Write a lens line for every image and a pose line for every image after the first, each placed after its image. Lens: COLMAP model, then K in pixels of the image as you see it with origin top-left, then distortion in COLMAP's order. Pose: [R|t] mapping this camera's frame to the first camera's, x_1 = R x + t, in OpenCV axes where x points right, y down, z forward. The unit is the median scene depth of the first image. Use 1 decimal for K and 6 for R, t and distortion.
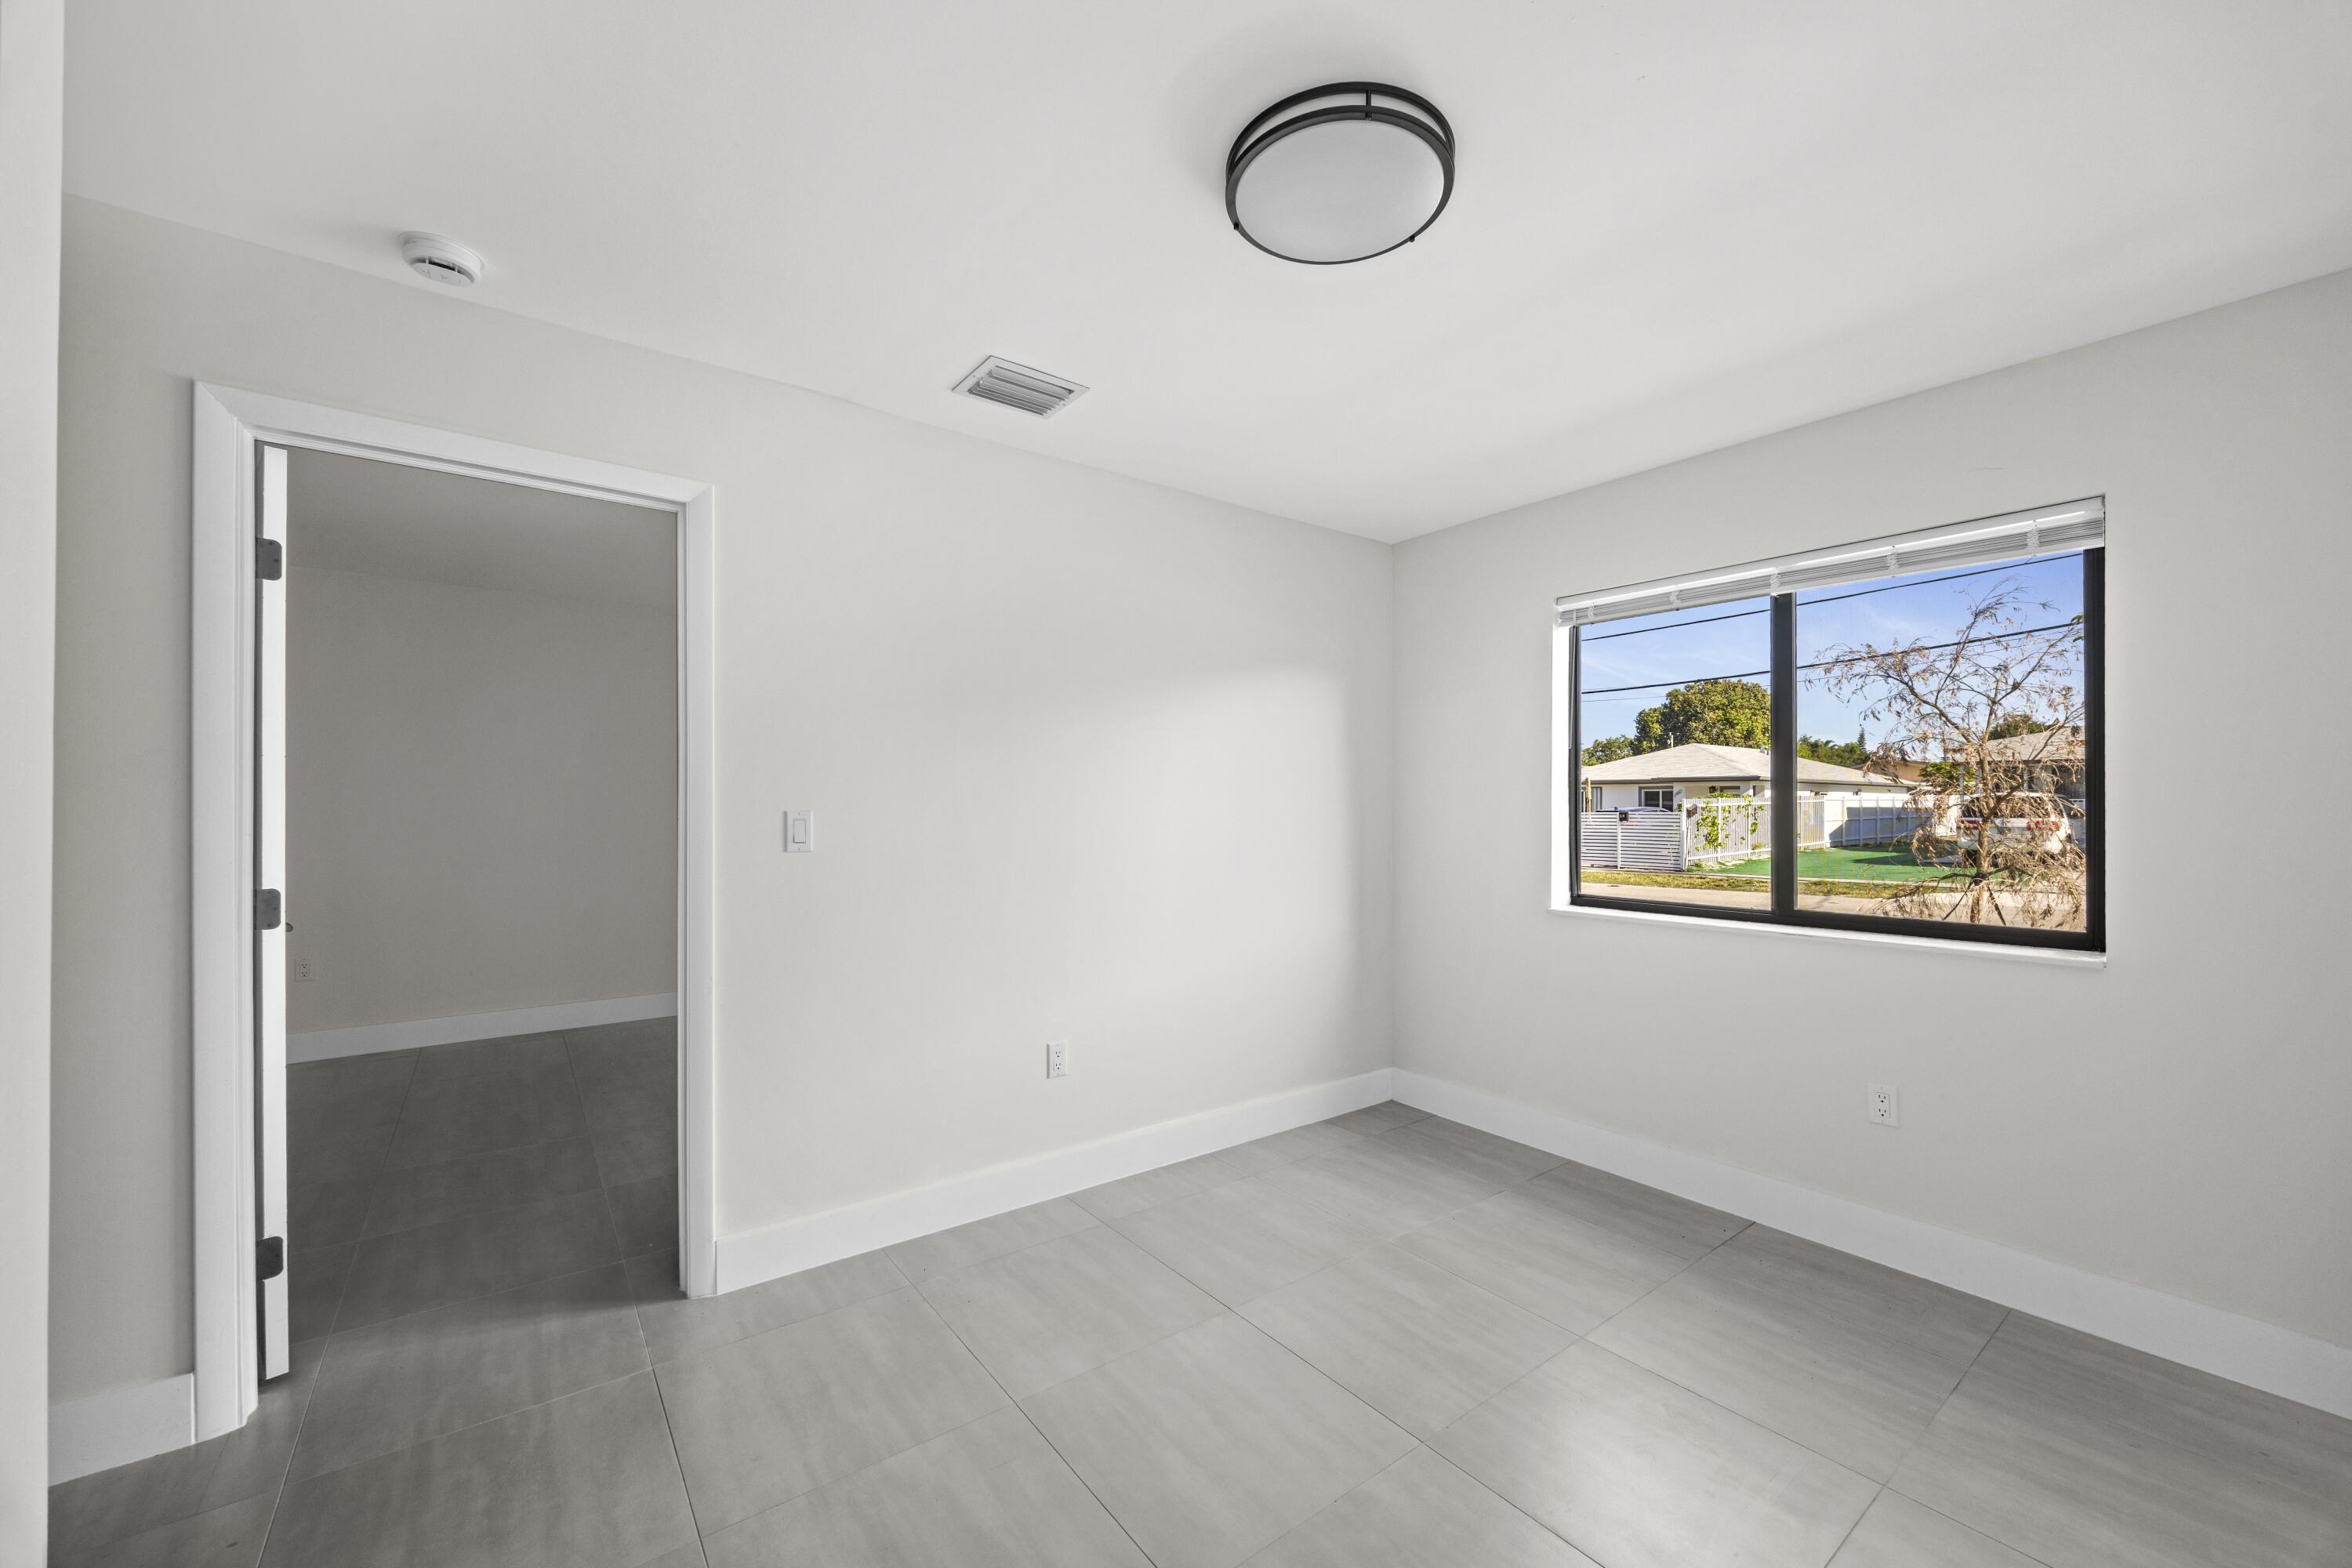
lens RADIAL K [[899.3, 0, 1191.2], [0, 899.3, 796.7], [0, 0, 1]] dist [-0.008750, 0.001092]
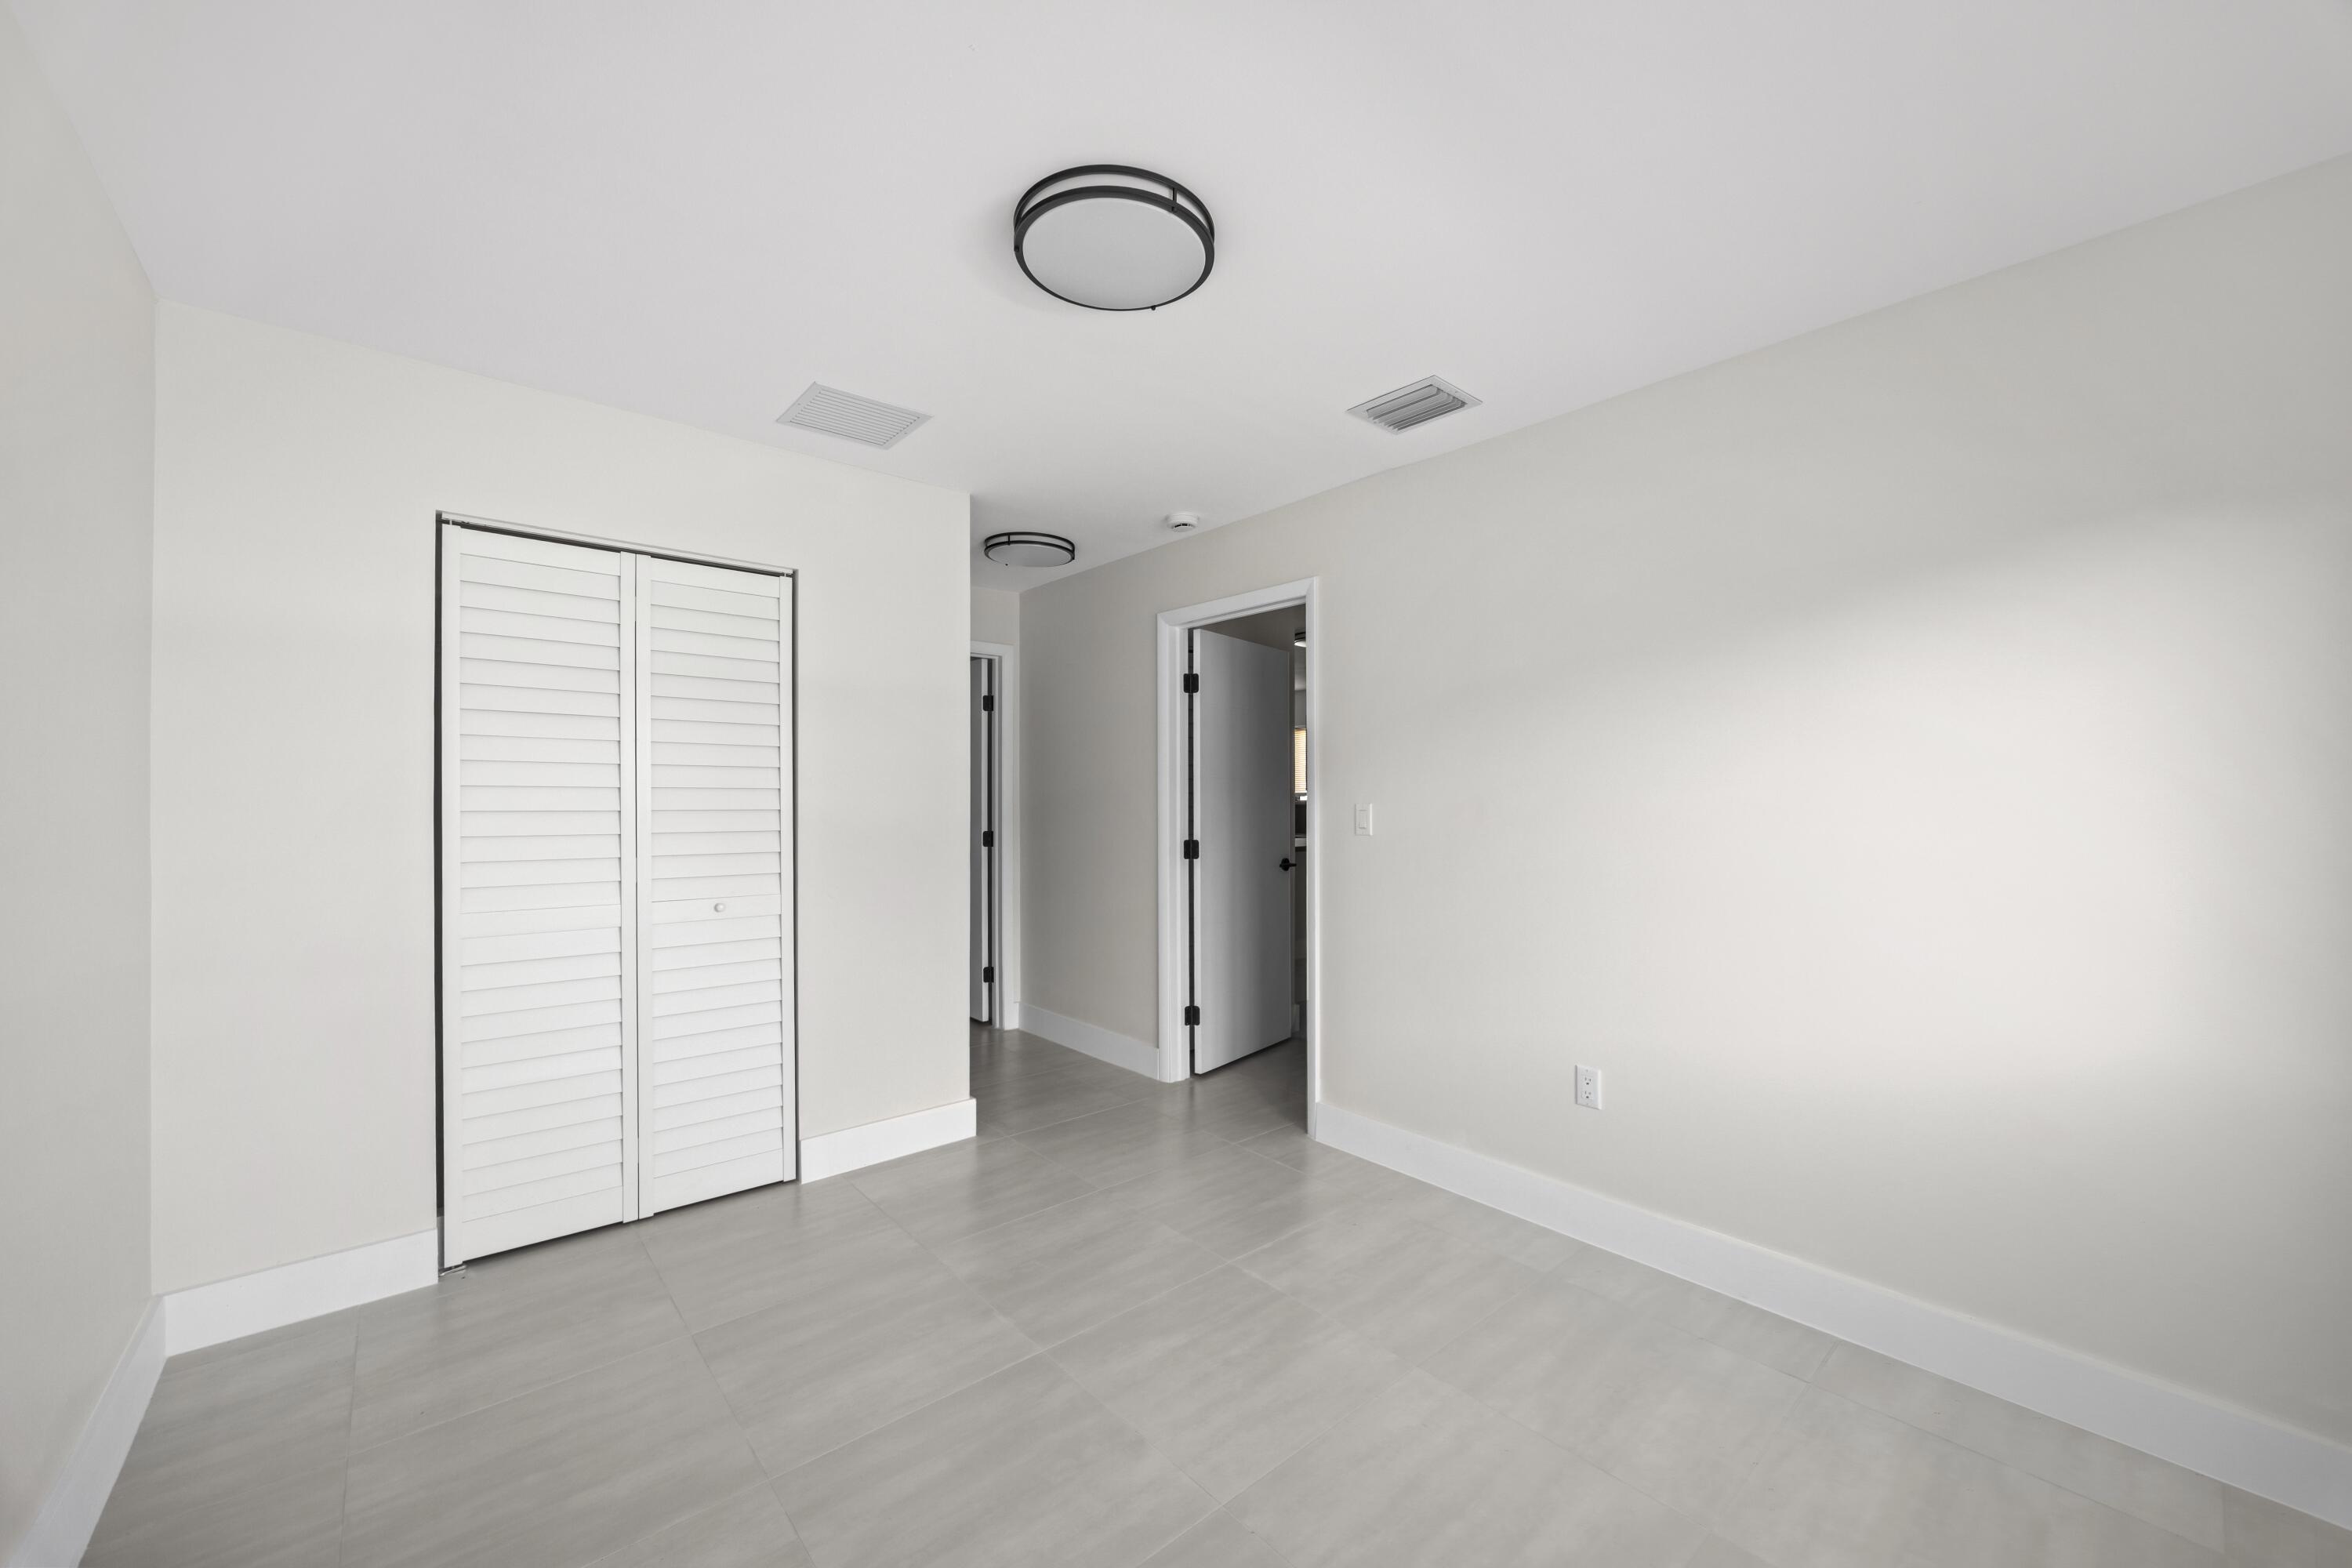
lens RADIAL K [[899.3, 0, 1185.1], [0, 899.3, 791.8], [0, 0, 1]] dist [-0.008750, 0.001092]
pose [[0.065028, -0.009916, -0.997834, 0.936504], [0.010884, 0.999898, -0.009227, 0.007945], [0.997824, -0.010261, 0.065130, 0.729580]]
